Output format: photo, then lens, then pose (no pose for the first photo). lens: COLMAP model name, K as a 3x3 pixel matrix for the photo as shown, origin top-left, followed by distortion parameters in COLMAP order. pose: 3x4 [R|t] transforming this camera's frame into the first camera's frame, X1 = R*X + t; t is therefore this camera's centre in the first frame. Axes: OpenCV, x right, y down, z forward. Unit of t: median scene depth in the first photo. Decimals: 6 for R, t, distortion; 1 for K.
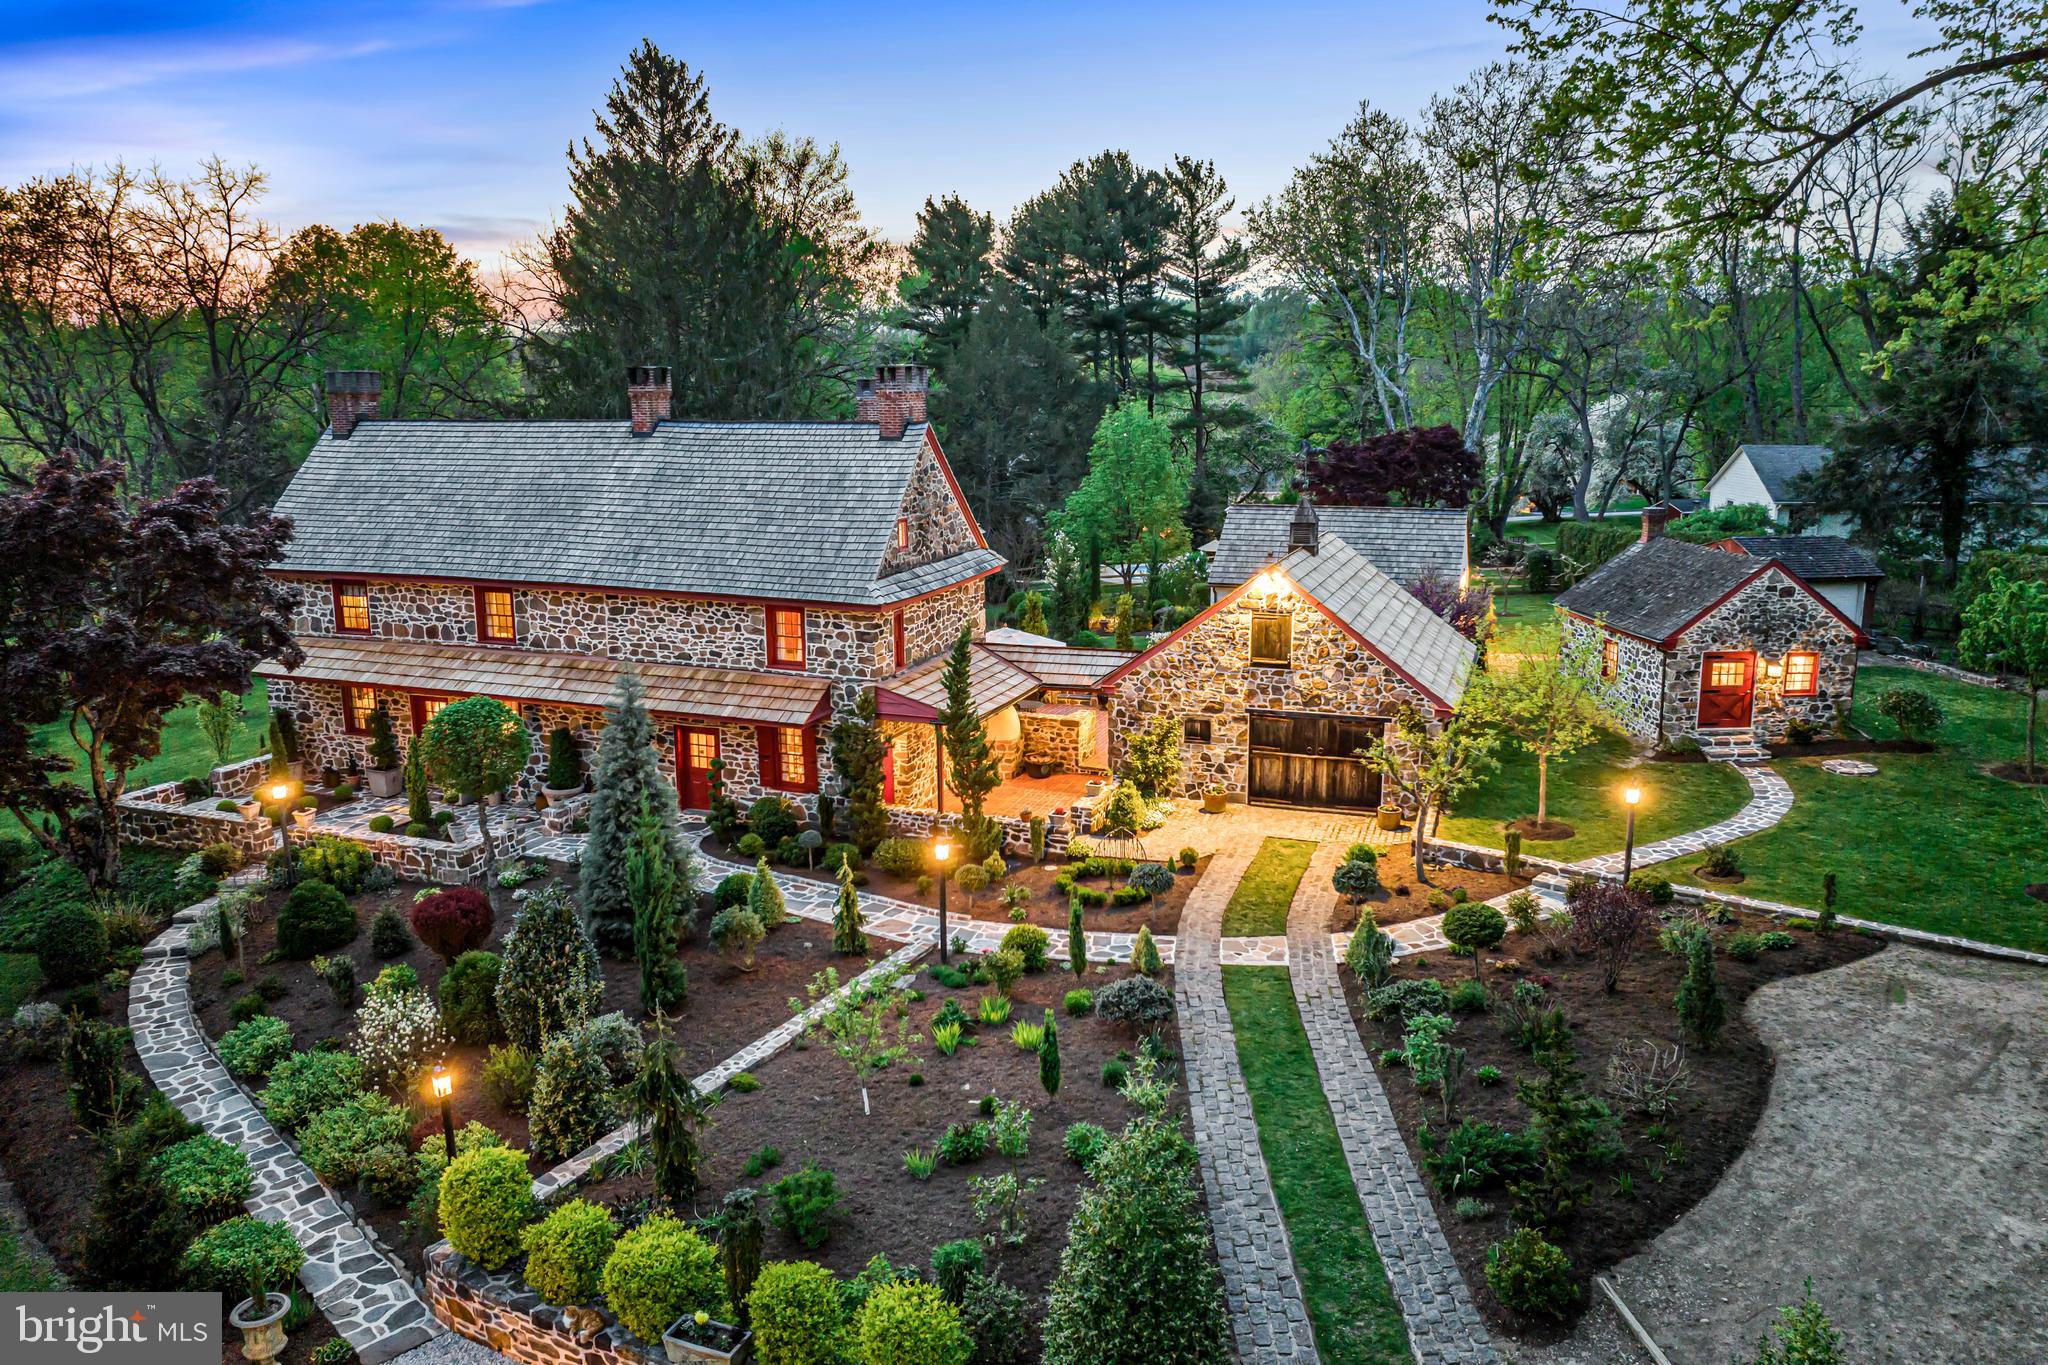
lens RADIAL K [[1439.7, 0, 1034.5], [0, 1439.7, 681.5], [0, 0, 1]] dist [-0.017564, -0.043178]
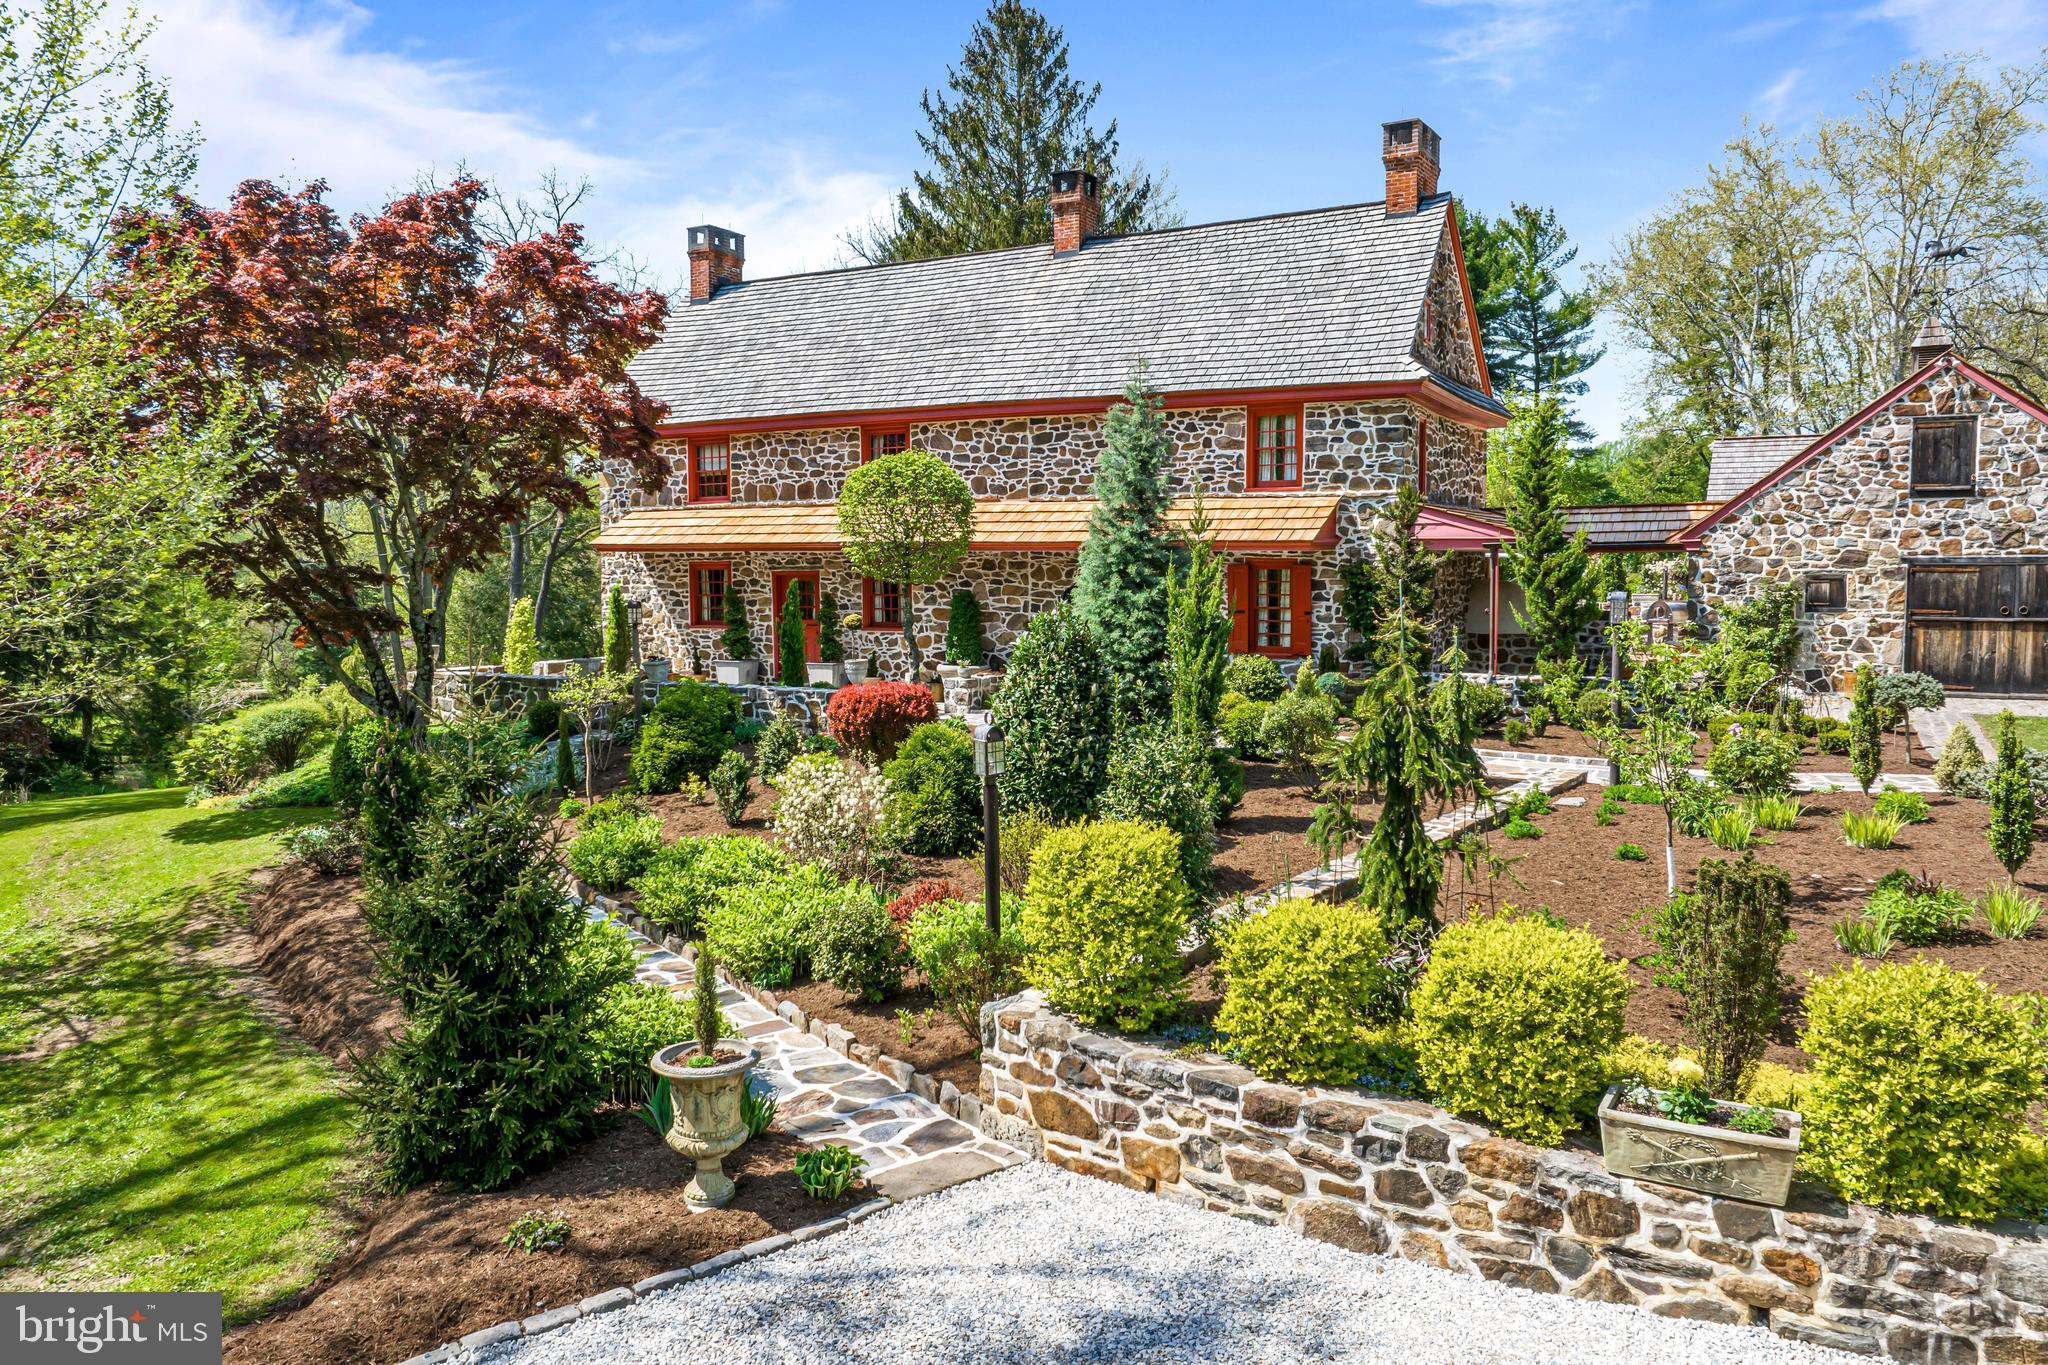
lens RADIAL K [[1439.7, 0, 1034.5], [0, 1439.7, 681.5], [0, 0, 1]] dist [-0.017564, -0.043178]
pose [[0.987510, 0.012575, -0.157053, -0.170012], [-0.031437, 0.992491, -0.118206, 0.177995], [0.154387, 0.121667, 0.980491, 0.240072]]
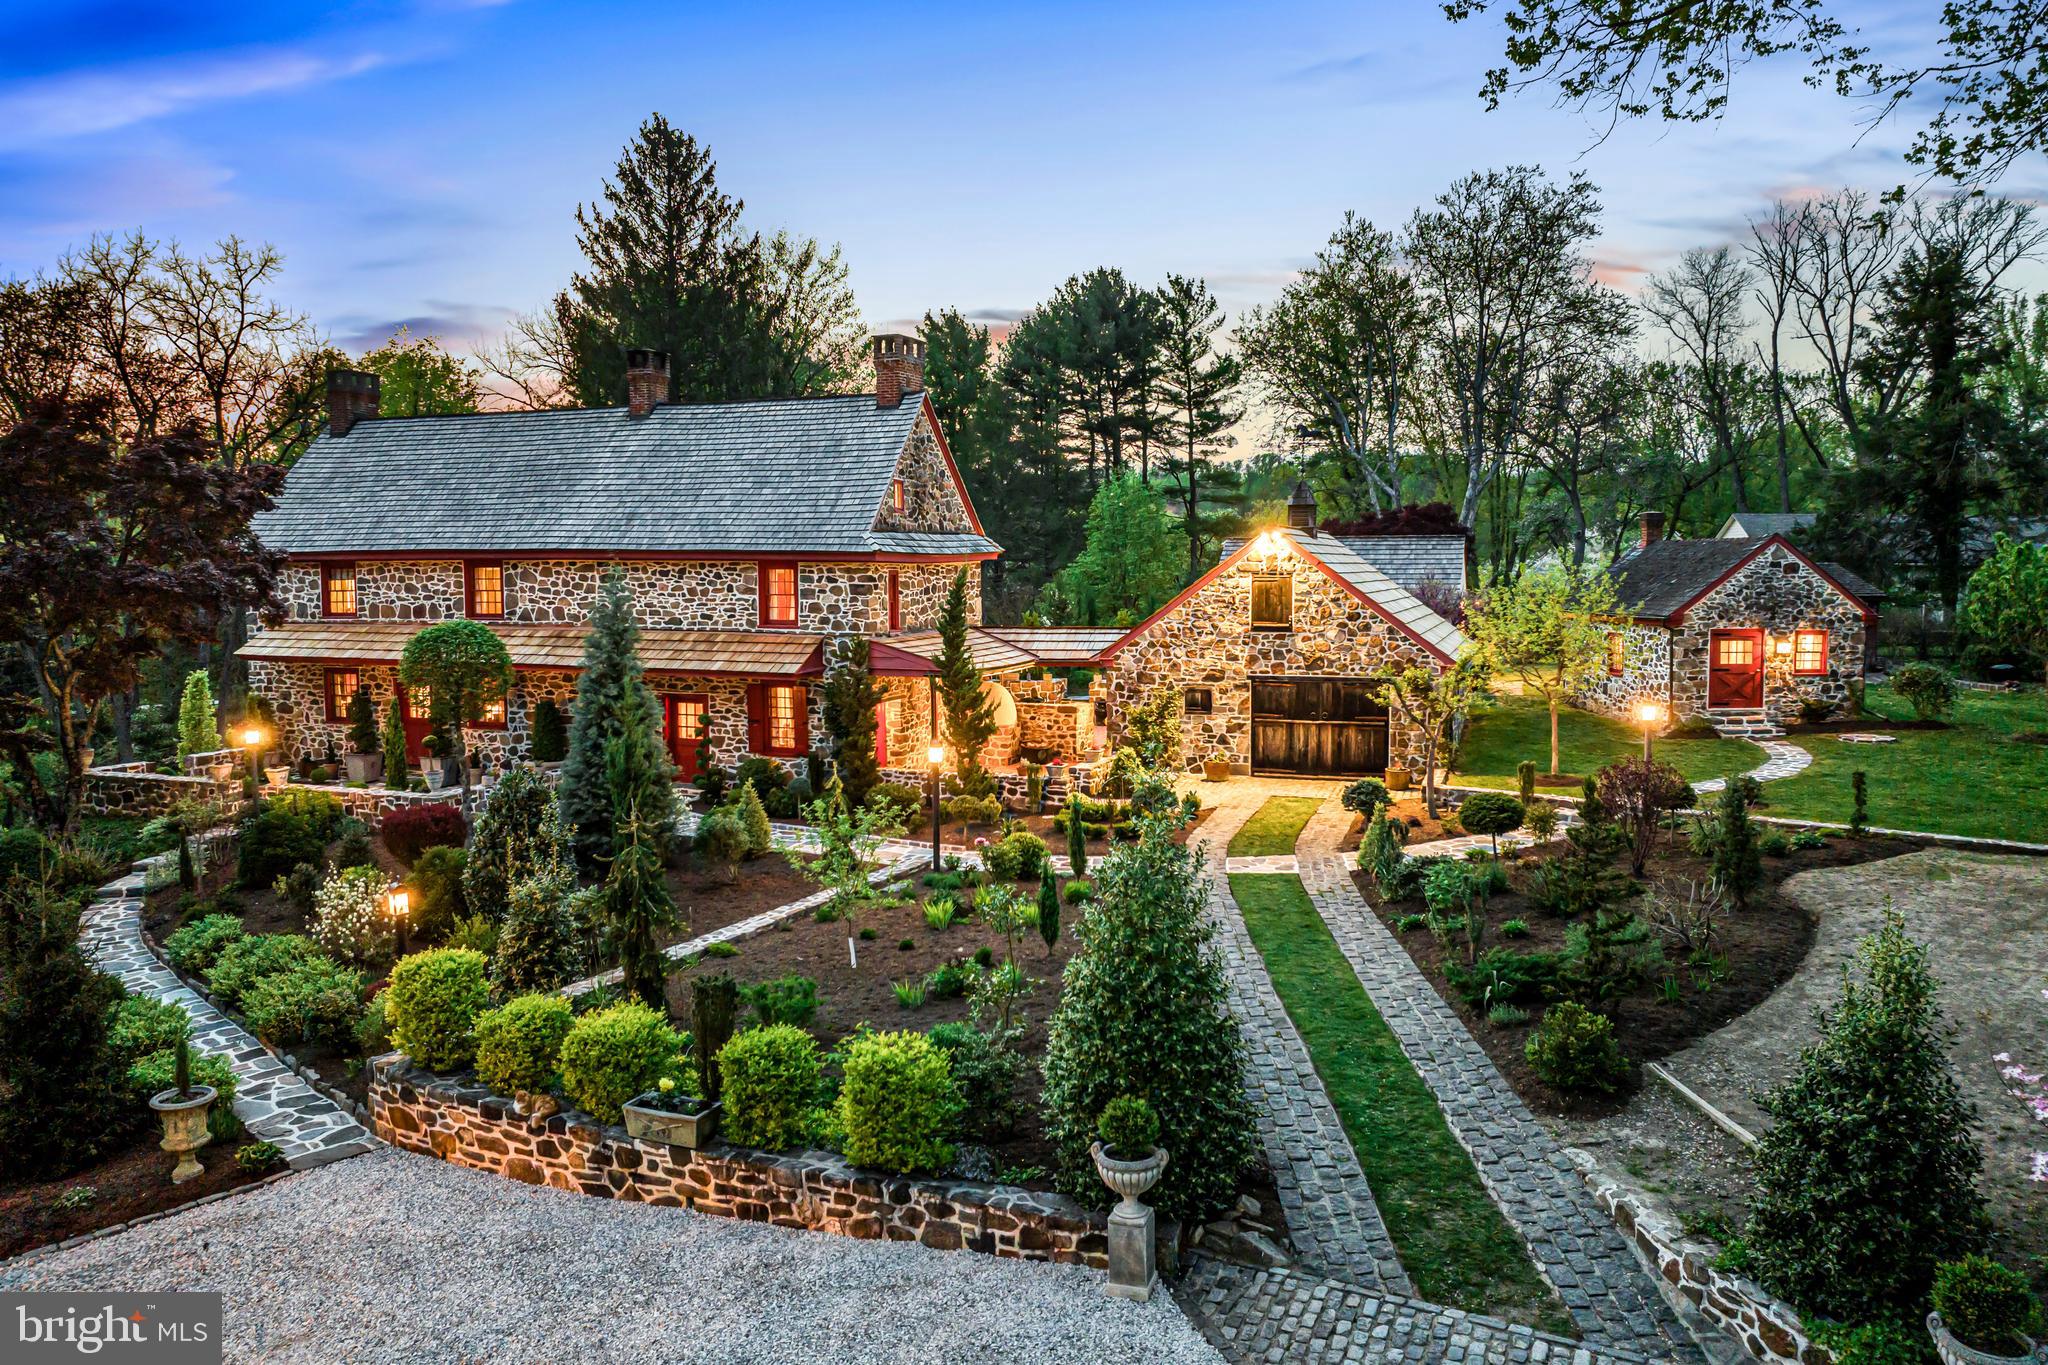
lens RADIAL K [[1439.7, 0, 1034.5], [0, 1439.7, 681.5], [0, 0, 1]] dist [-0.017564, -0.043178]
pose [[0.999996, -0.000069, 0.002960, -0.000800], [0.000421, 0.992872, -0.119186, 0.139194], [-0.002931, 0.119187, 0.992868, 0.029252]]
